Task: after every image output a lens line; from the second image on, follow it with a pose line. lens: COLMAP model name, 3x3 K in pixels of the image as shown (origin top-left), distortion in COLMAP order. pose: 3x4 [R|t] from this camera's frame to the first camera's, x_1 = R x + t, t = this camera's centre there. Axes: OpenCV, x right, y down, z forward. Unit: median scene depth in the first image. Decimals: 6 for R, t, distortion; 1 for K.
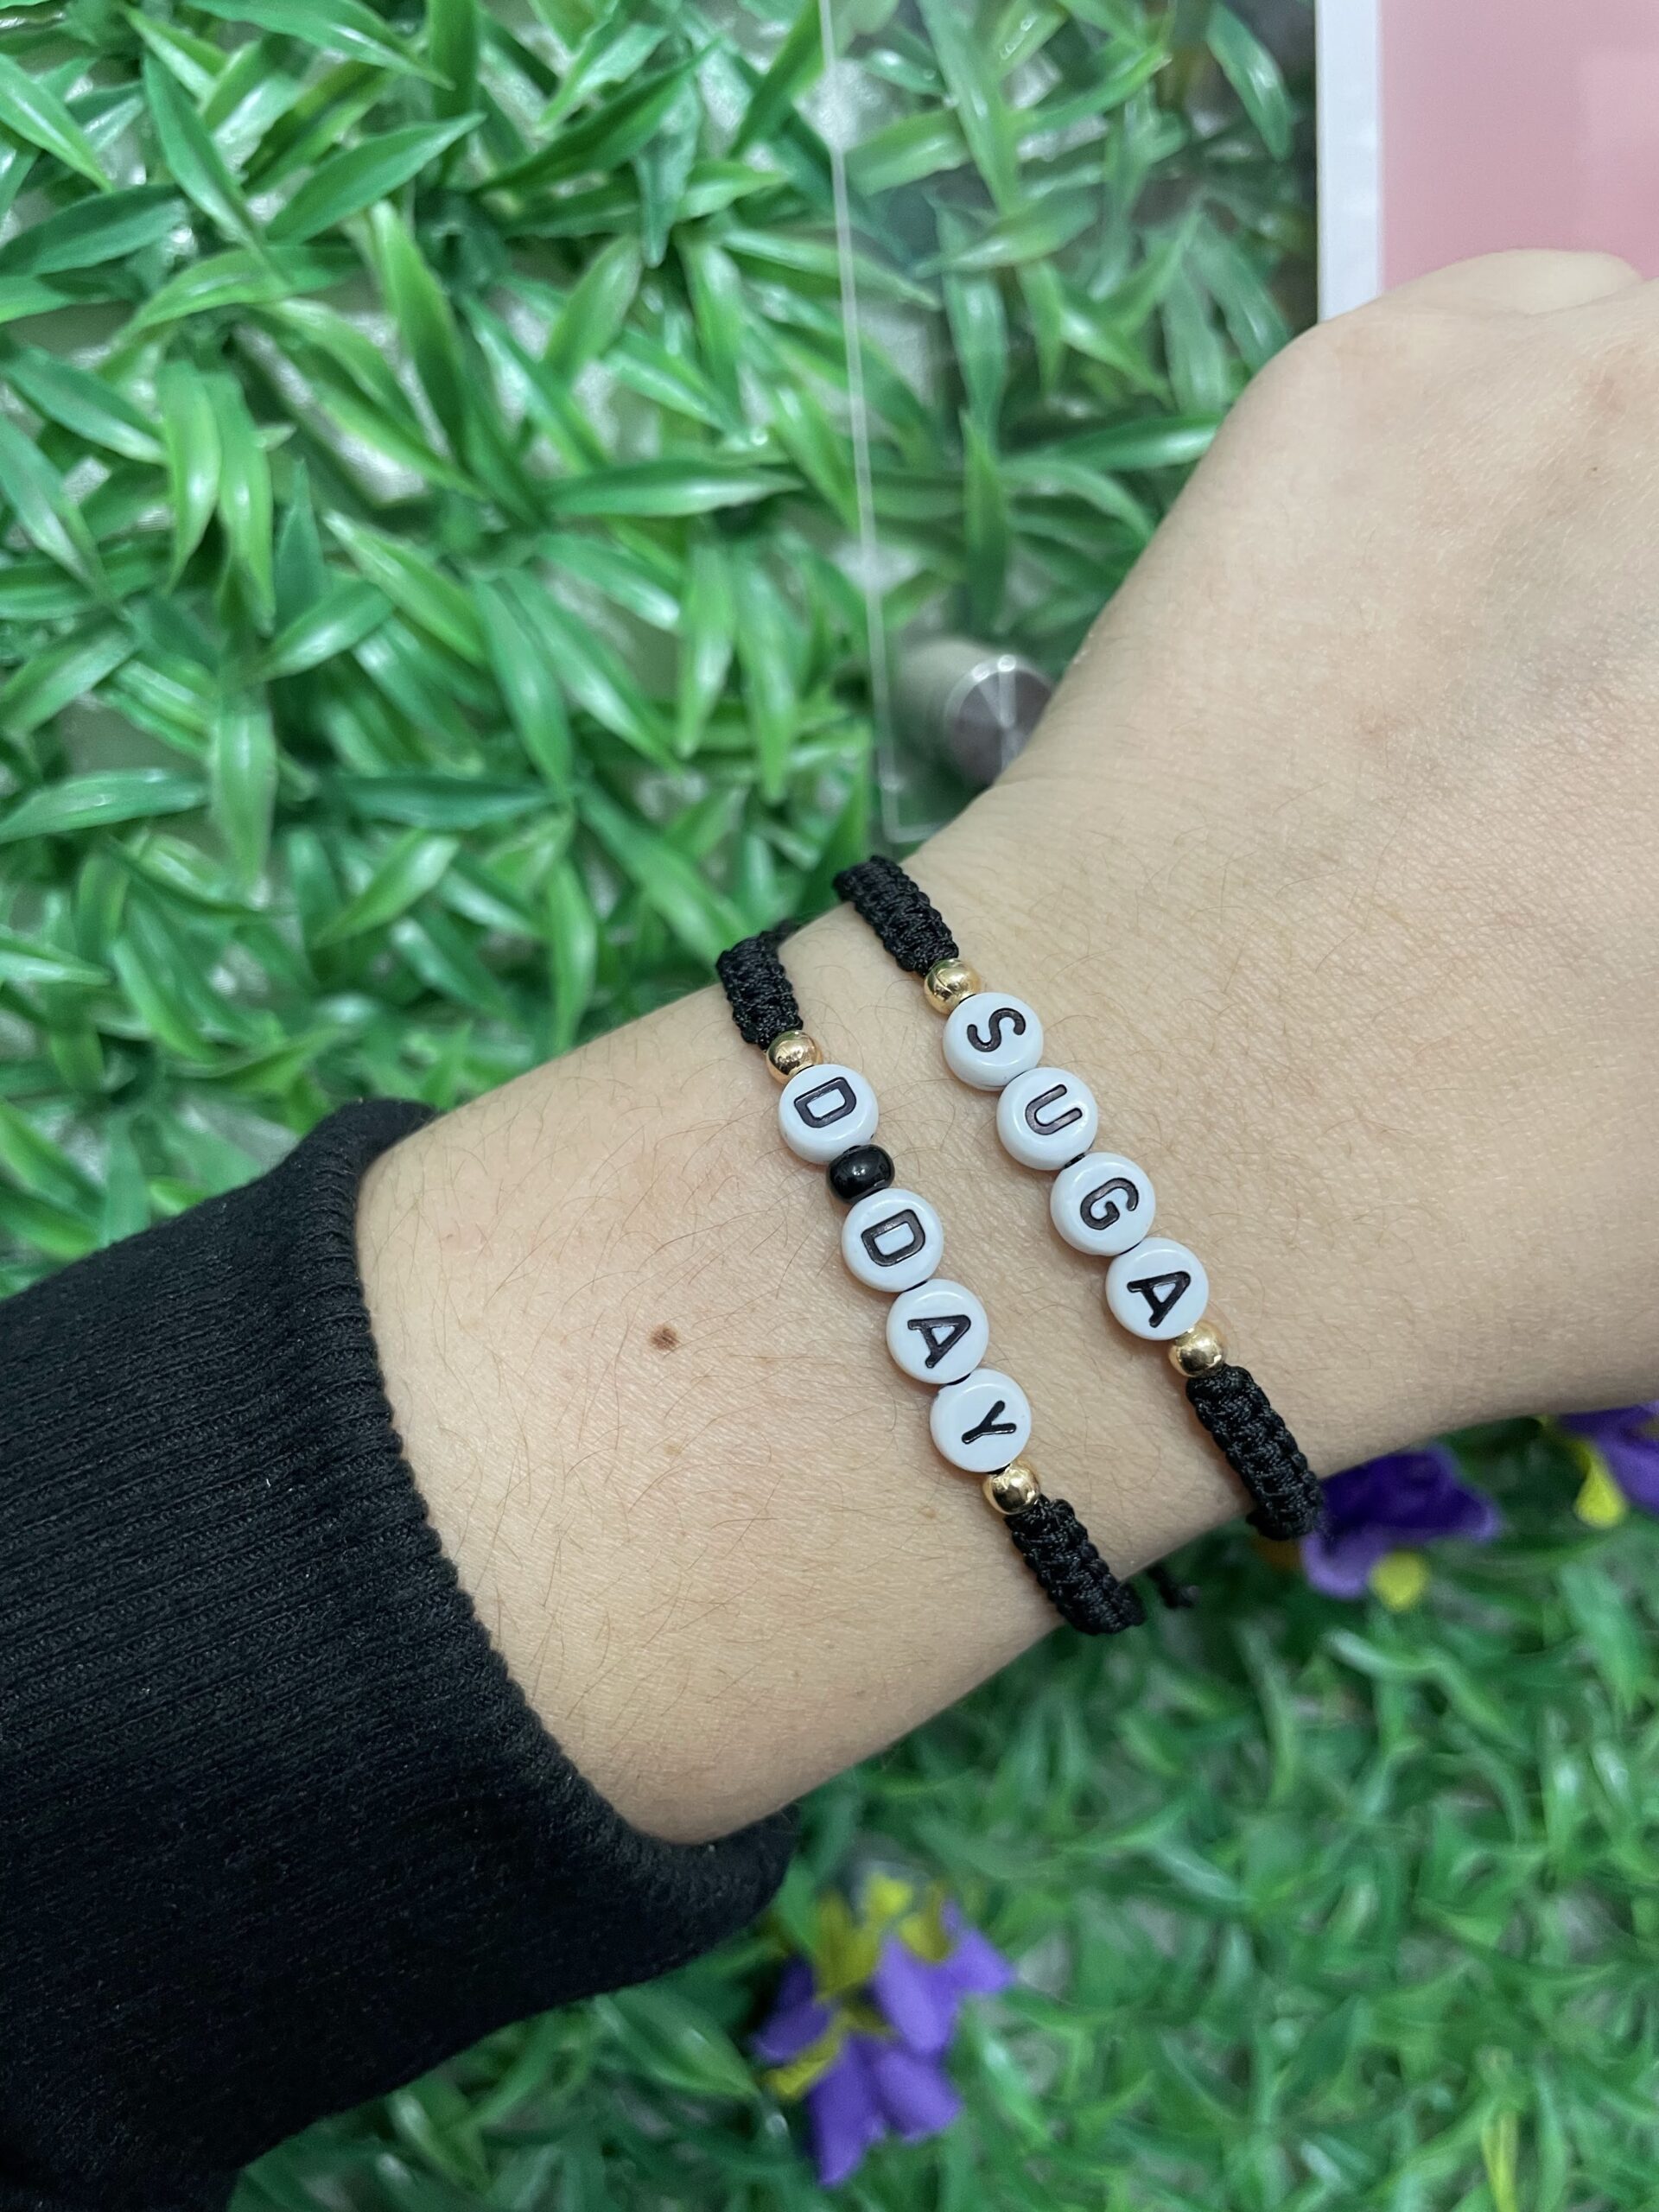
lens RADIAL K [[1785.3, 0, 833.3], [0, 1785.3, 1108.3], [0, 0, 1]] dist [-0.005854, -0.059960]
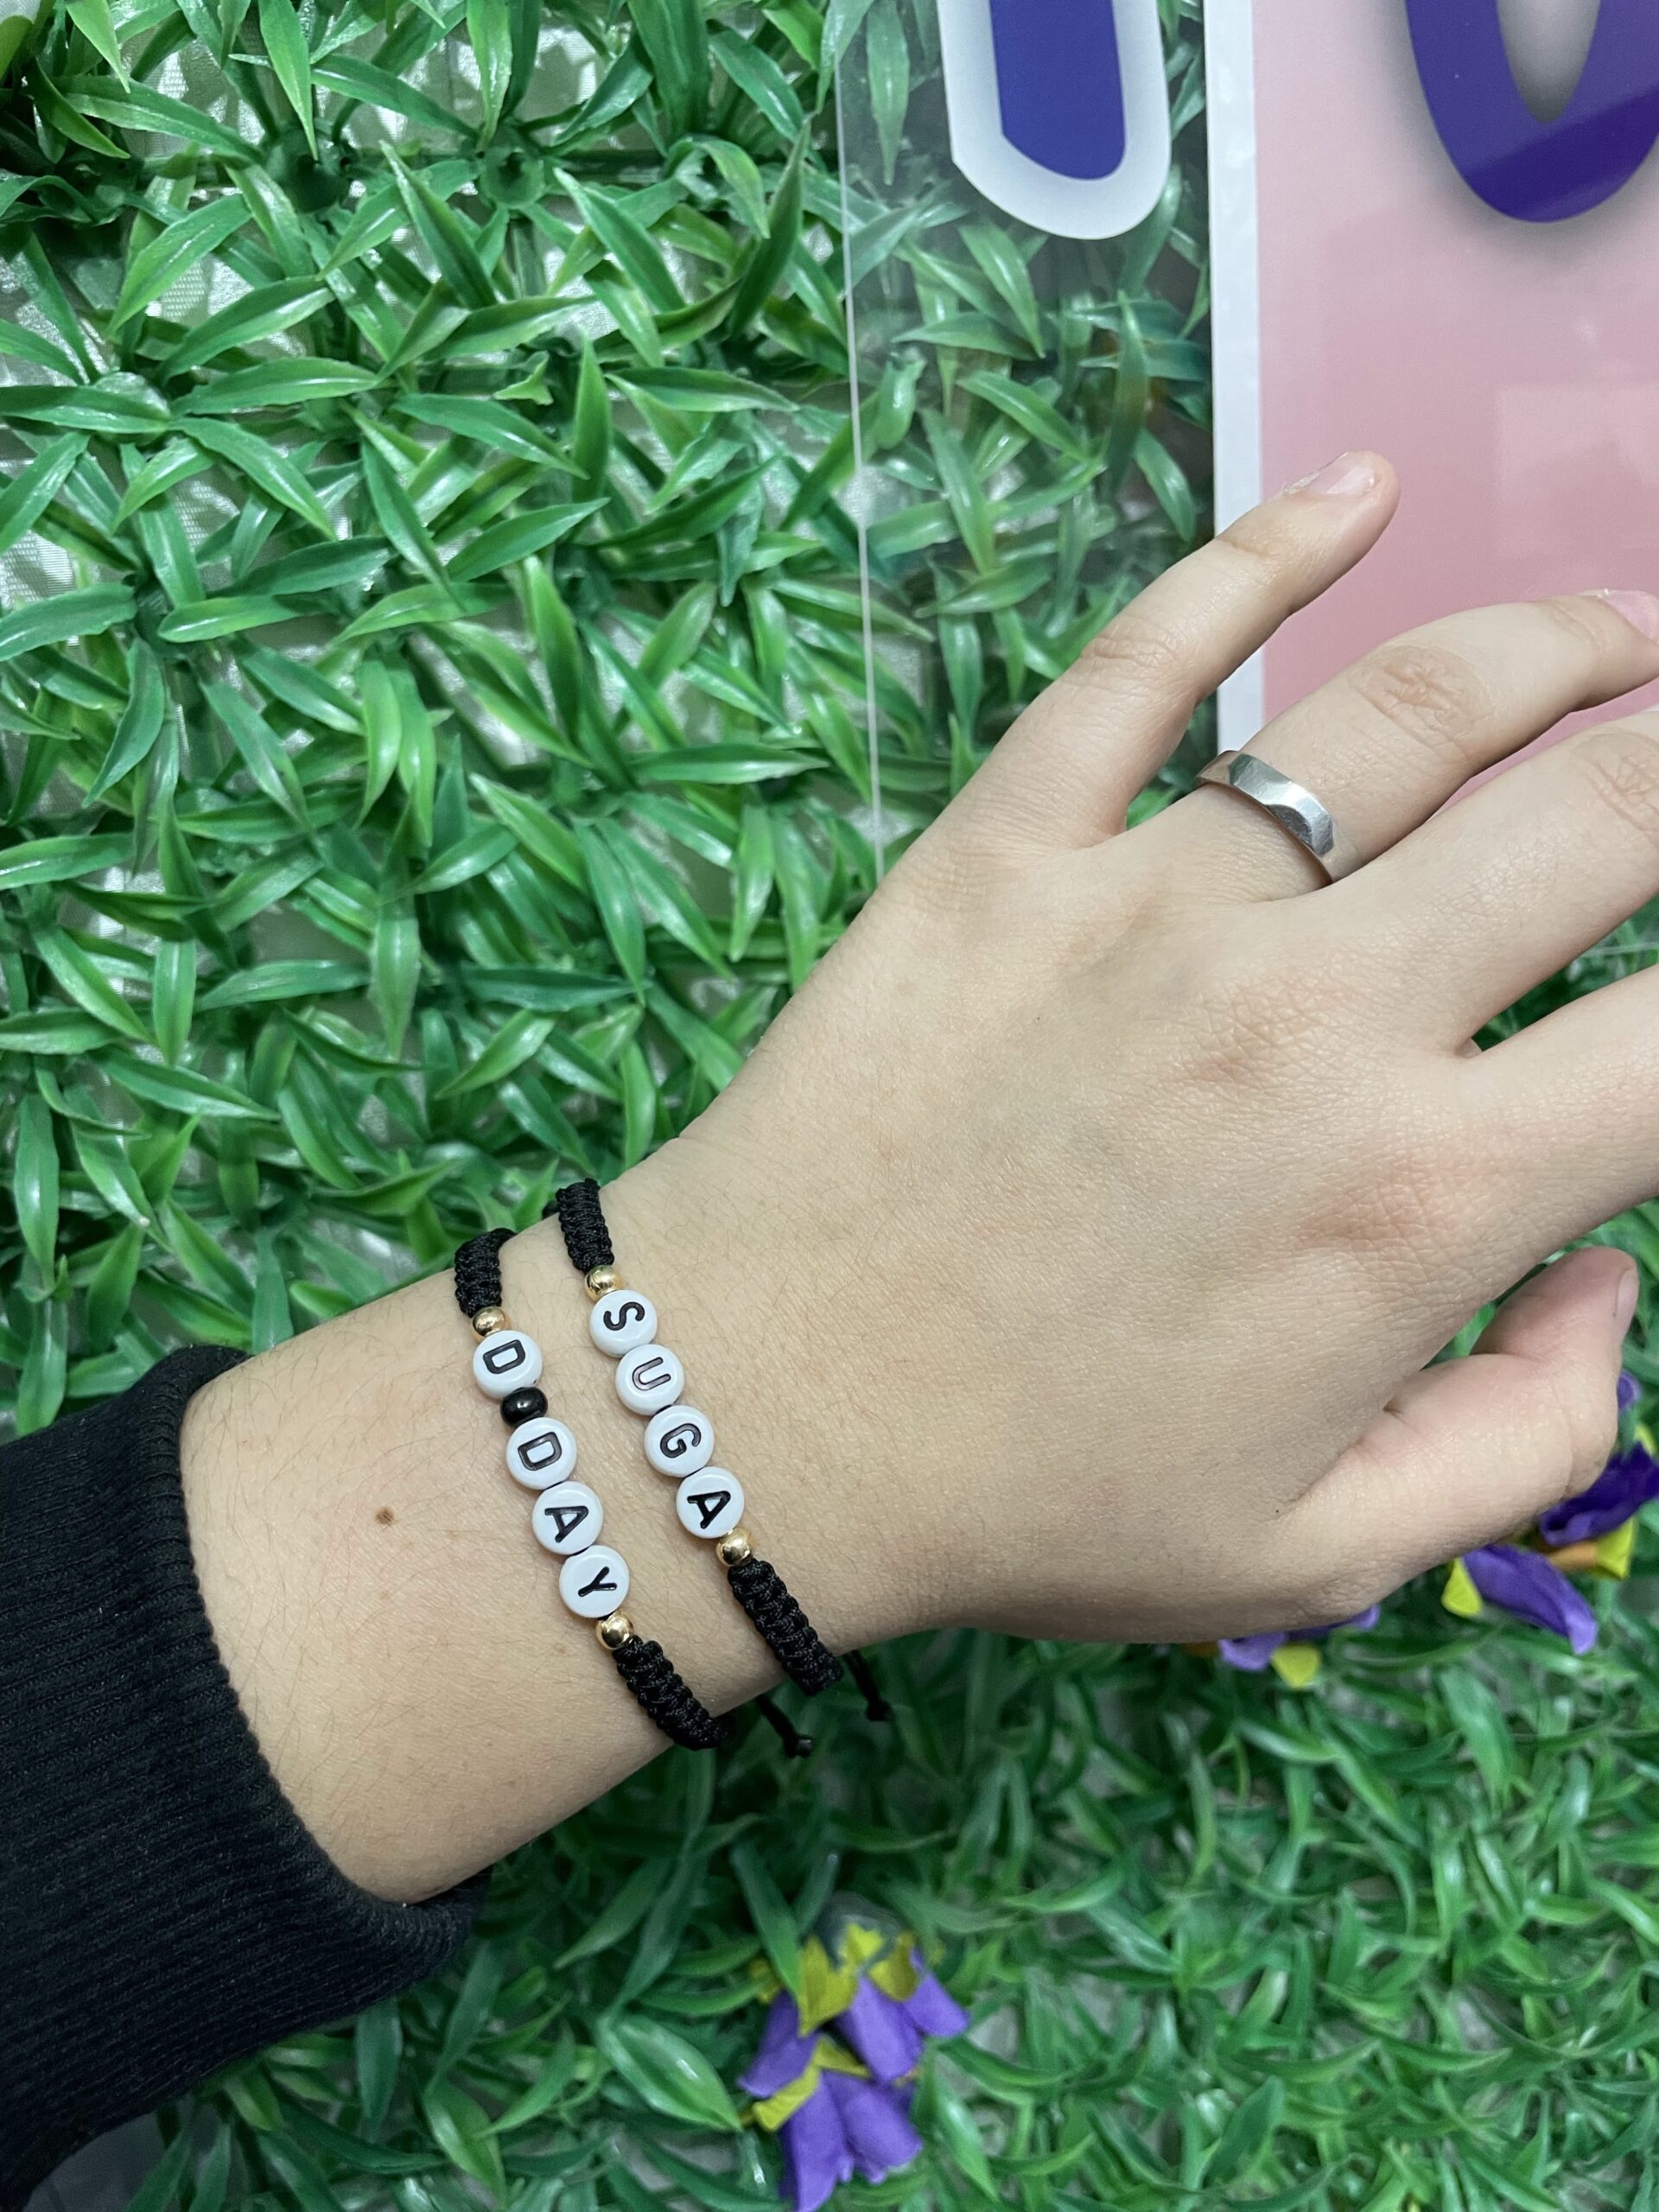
lens RADIAL K [[1785.3, 0, 835.3], [0, 1785.3, 1106.0], [0, 0, 1]] dist [-0.005854, -0.059960]
pose [[0.999416, 0.027263, 0.020587, -0.032122], [-0.024171, 0.990161, -0.137832, 0.085126], [-0.024142, 0.137254, 0.990242, -0.281215]]
